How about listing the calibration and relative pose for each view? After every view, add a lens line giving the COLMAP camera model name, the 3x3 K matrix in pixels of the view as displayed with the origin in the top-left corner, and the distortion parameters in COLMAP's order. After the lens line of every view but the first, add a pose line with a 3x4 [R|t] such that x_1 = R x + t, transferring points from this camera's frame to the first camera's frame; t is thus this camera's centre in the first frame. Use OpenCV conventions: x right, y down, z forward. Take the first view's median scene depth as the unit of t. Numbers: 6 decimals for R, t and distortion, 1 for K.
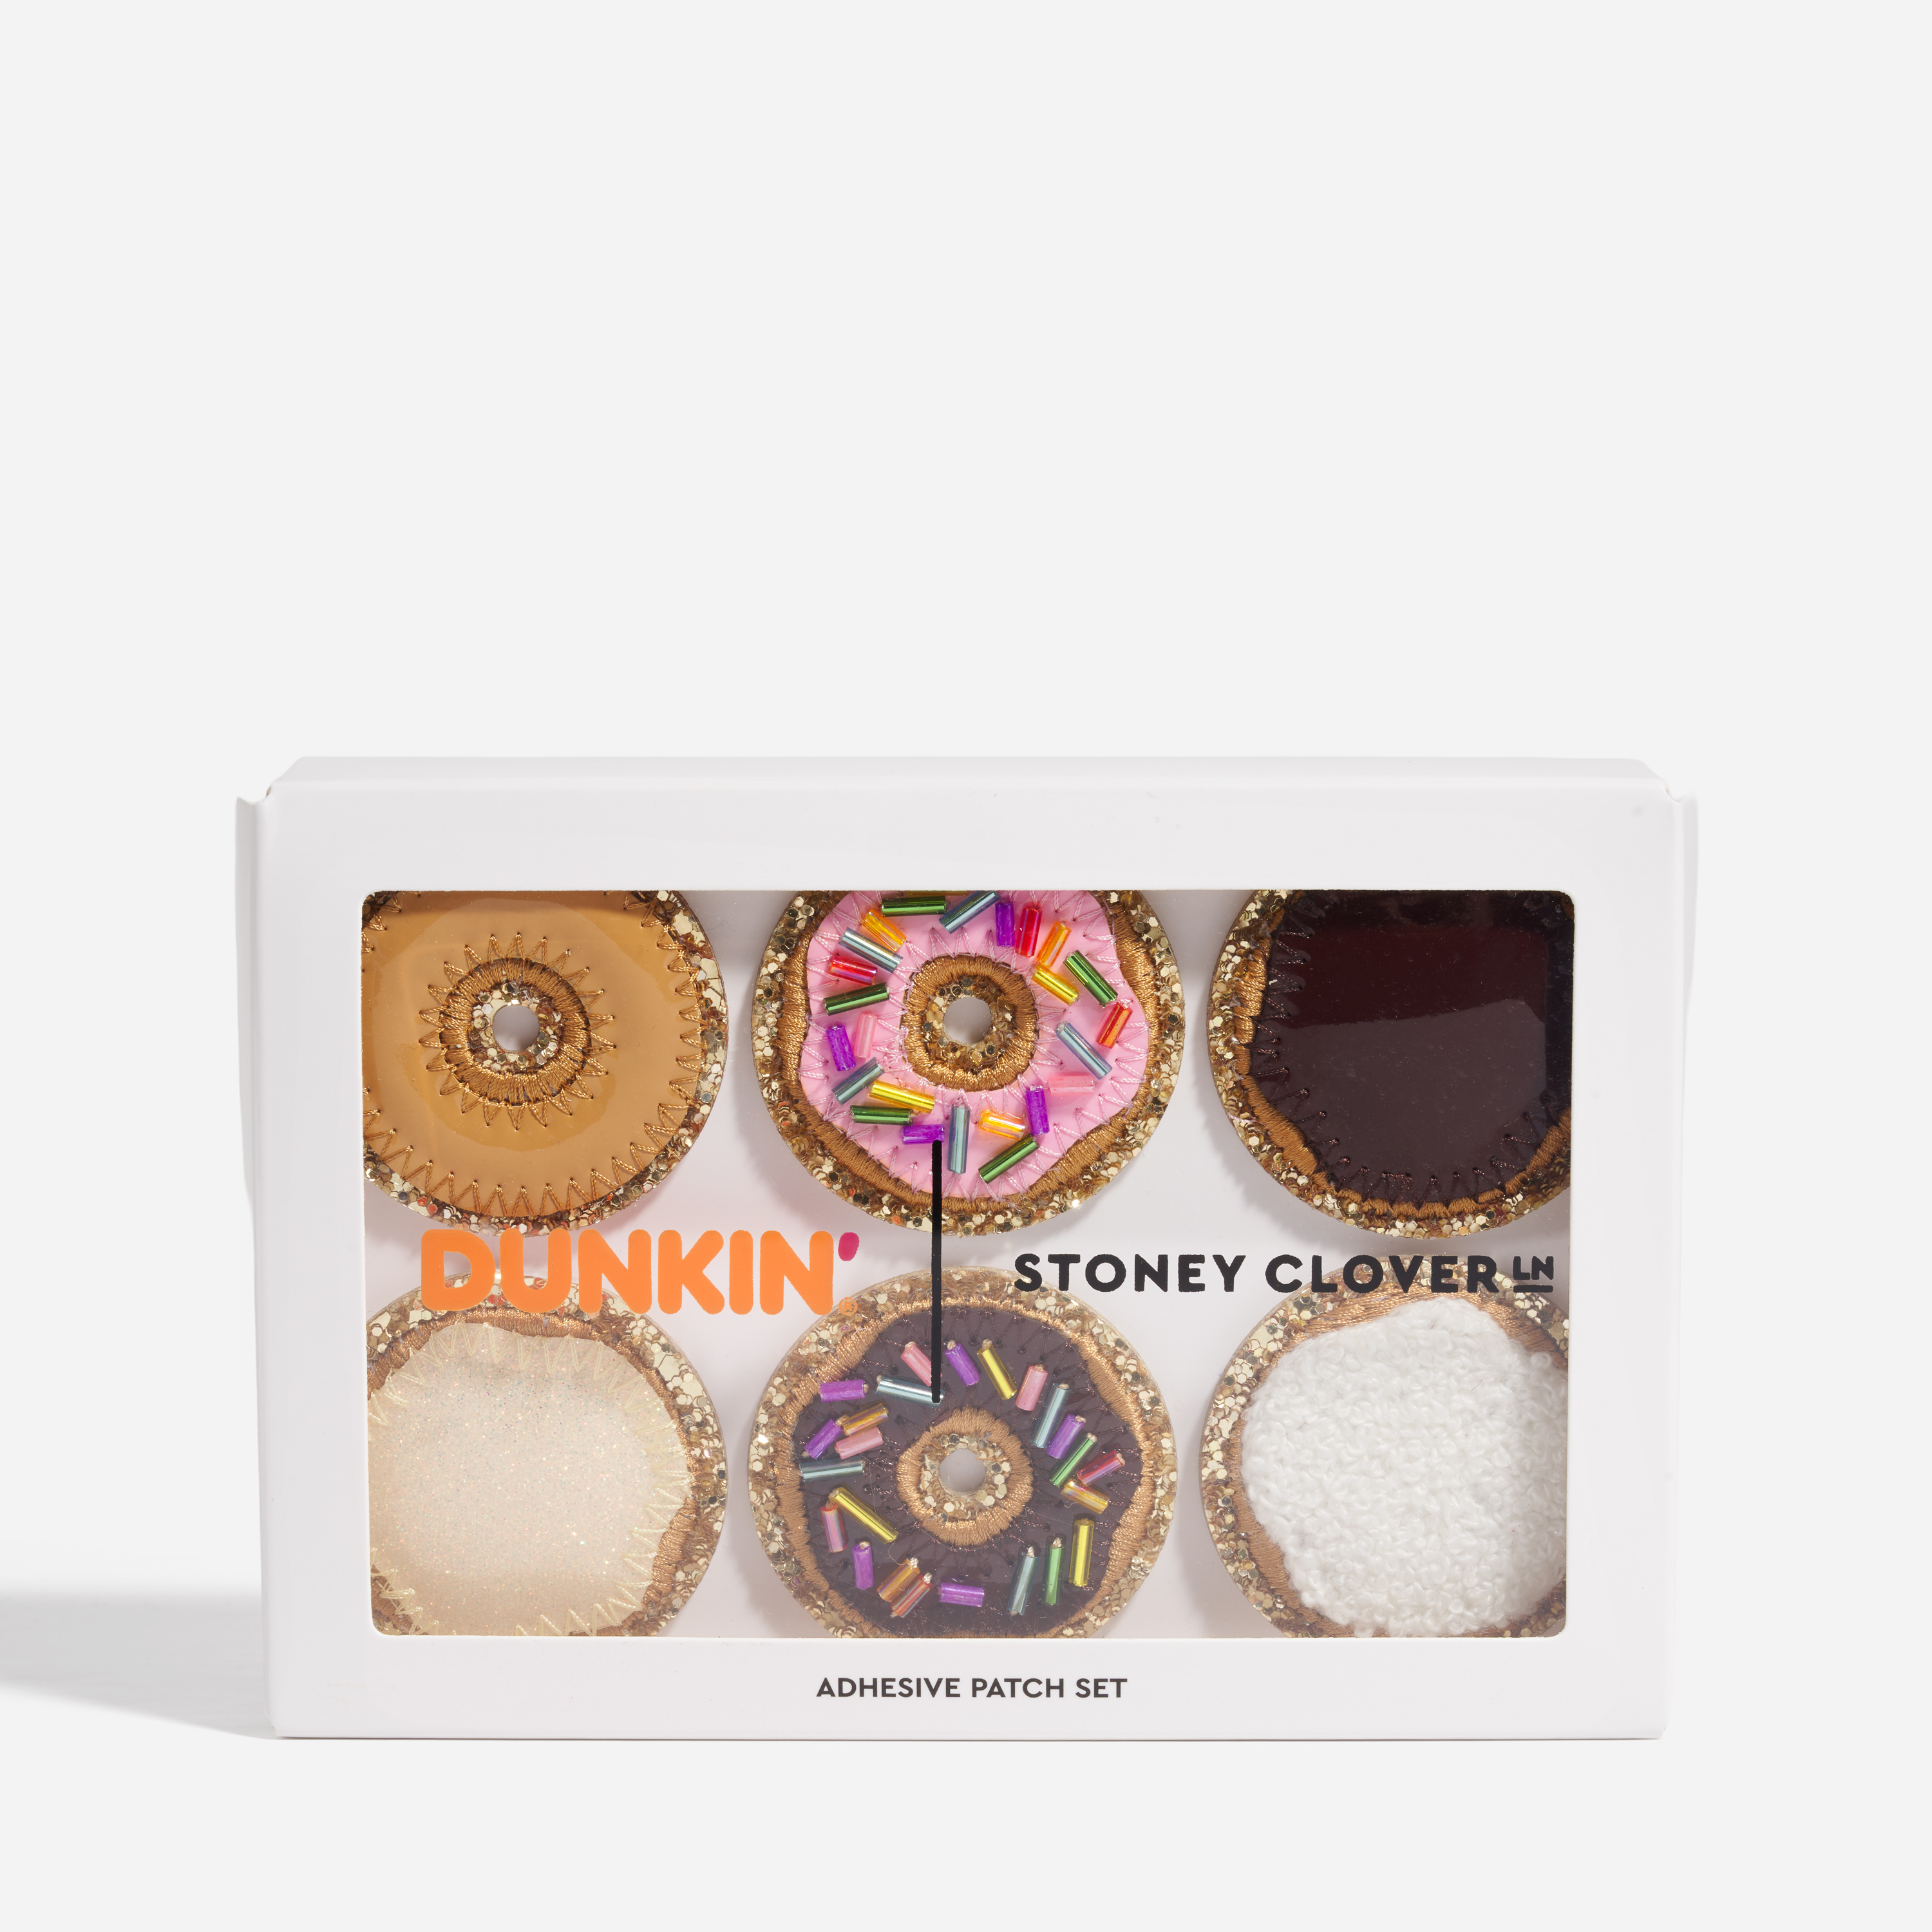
lens RADIAL K [[6657.5, 0, 966.0], [0, 6657.5, 966.0], [0, 0, 1]] dist [-0.219839, -0.673499]
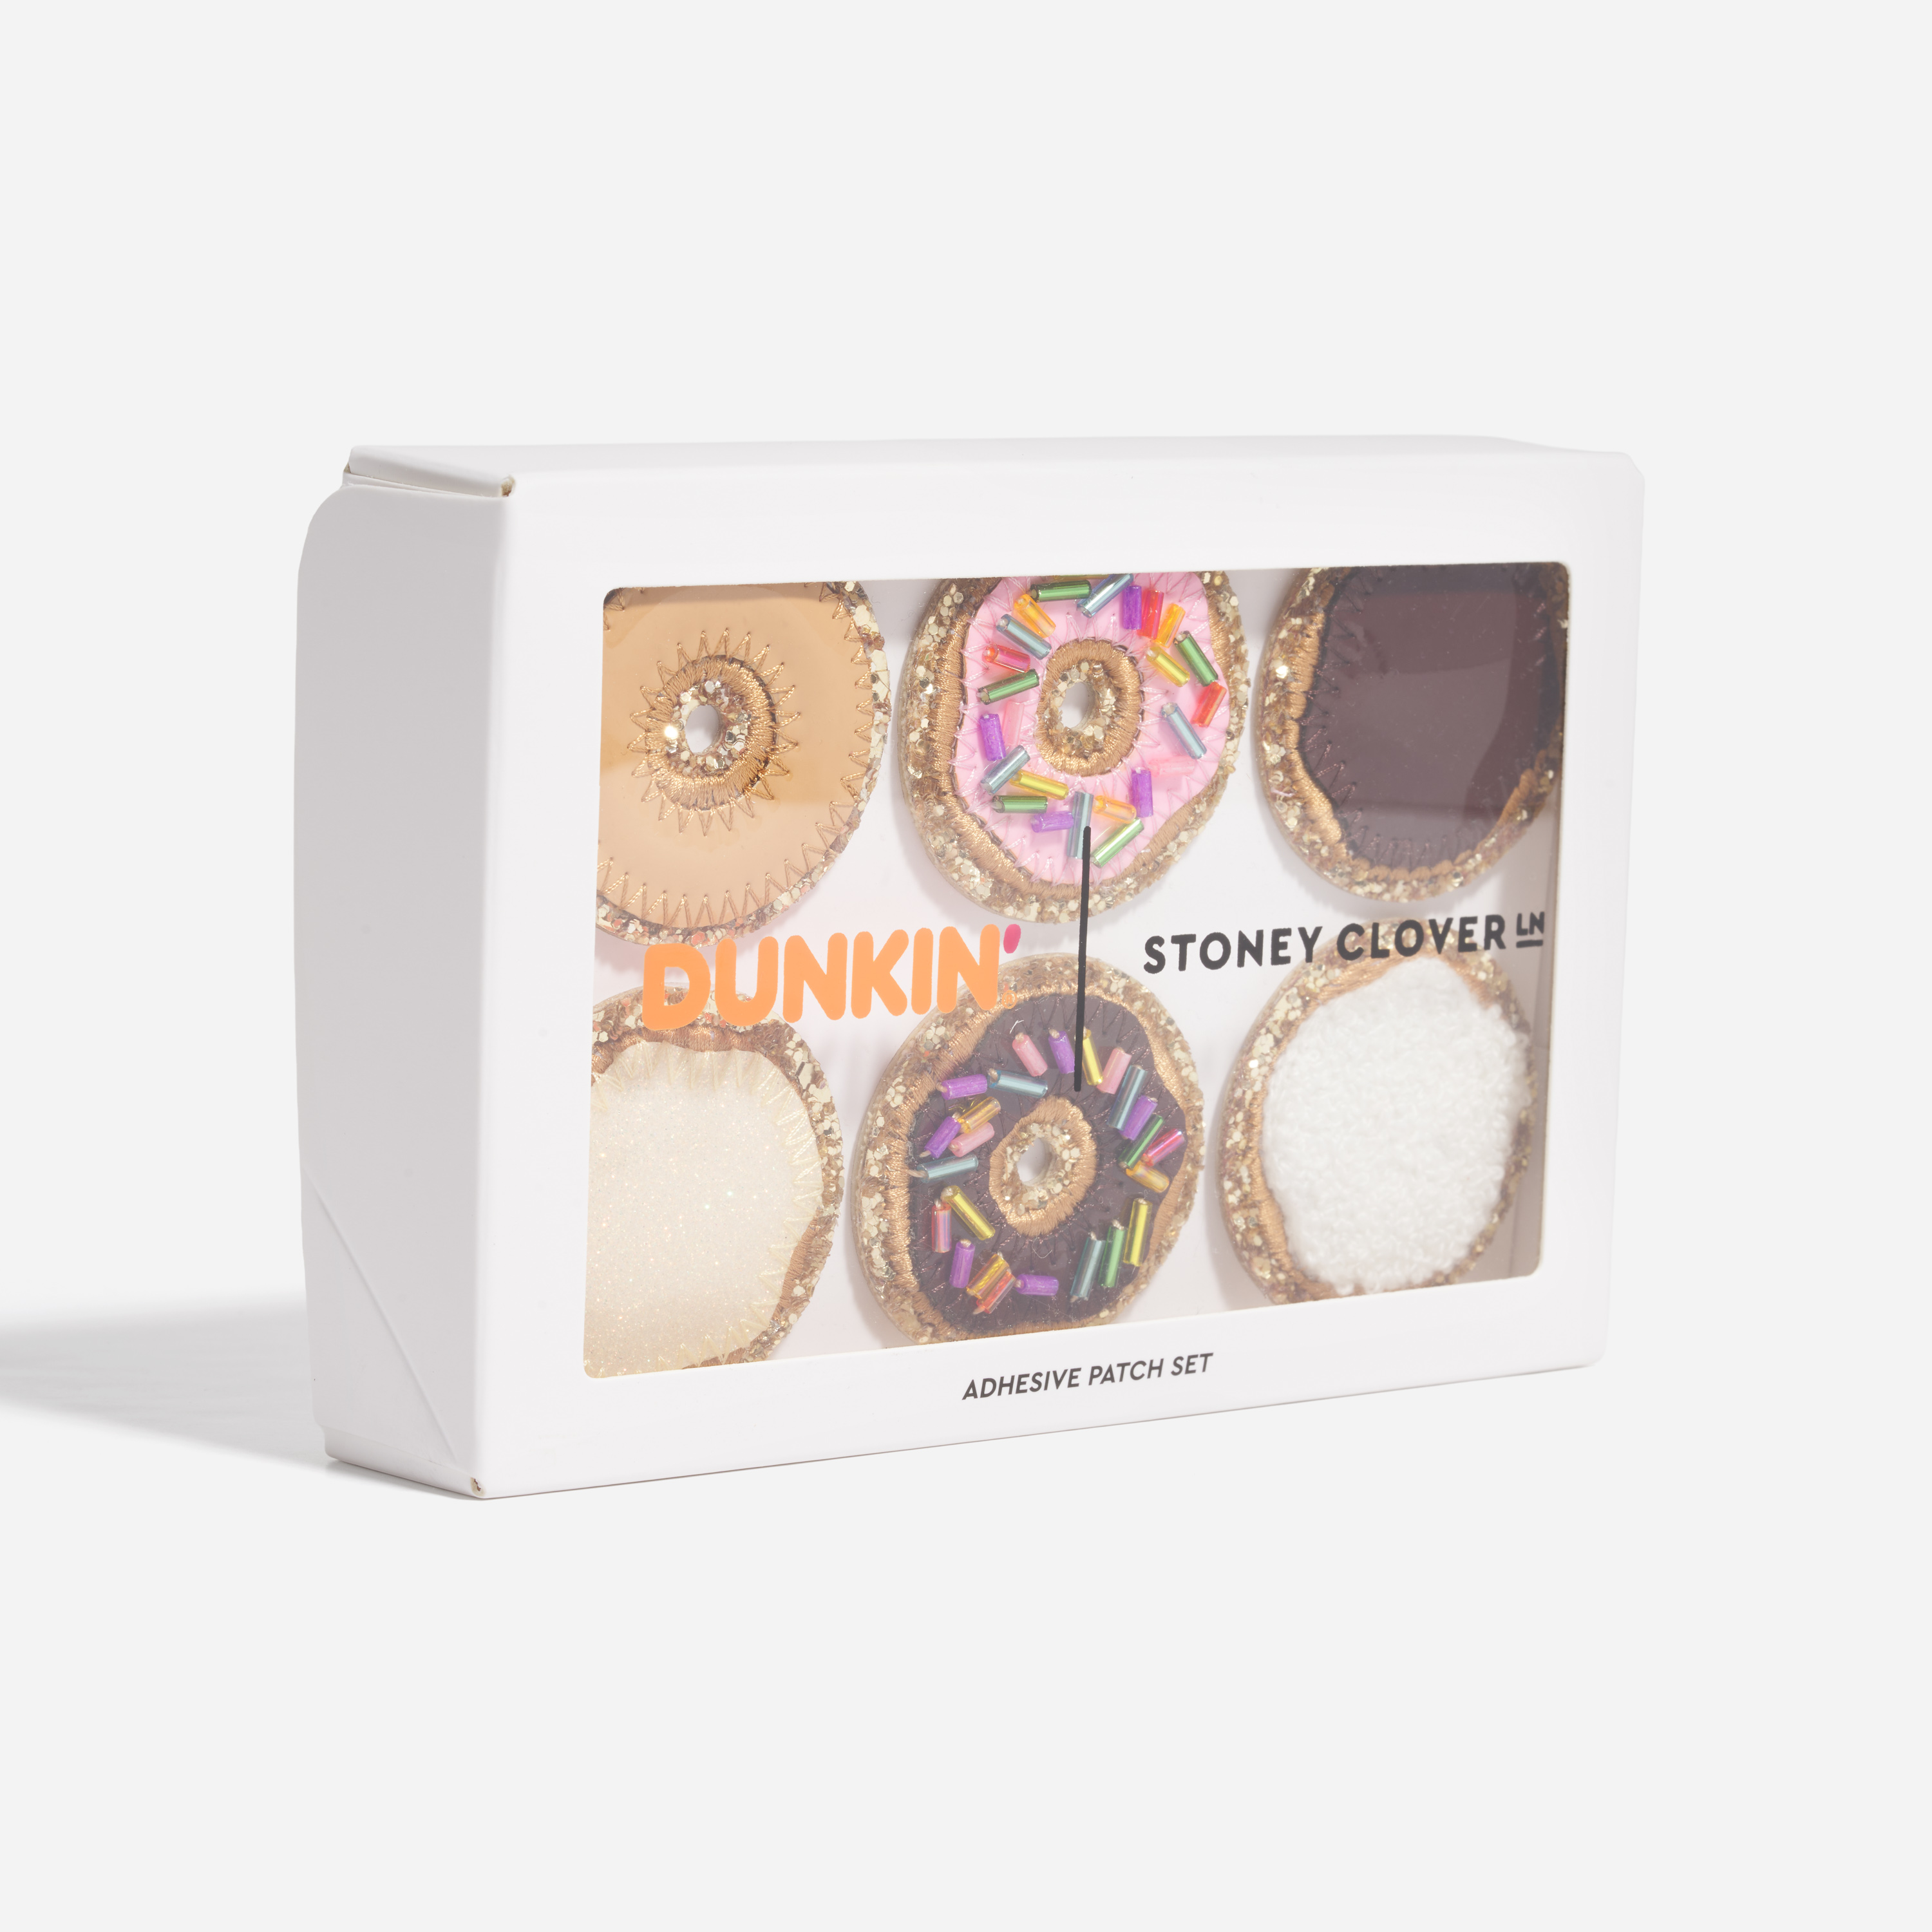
lens RADIAL K [[6657.5, 0, 966.0], [0, 6657.5, 966.0], [0, 0, 1]] dist [-0.219839, -0.673499]
pose [[0.800196, -0.056970, 0.597026, -0.605318], [0.024793, 0.997769, 0.061980, -0.014753], [-0.599225, -0.034794, 0.799824, 0.216591]]
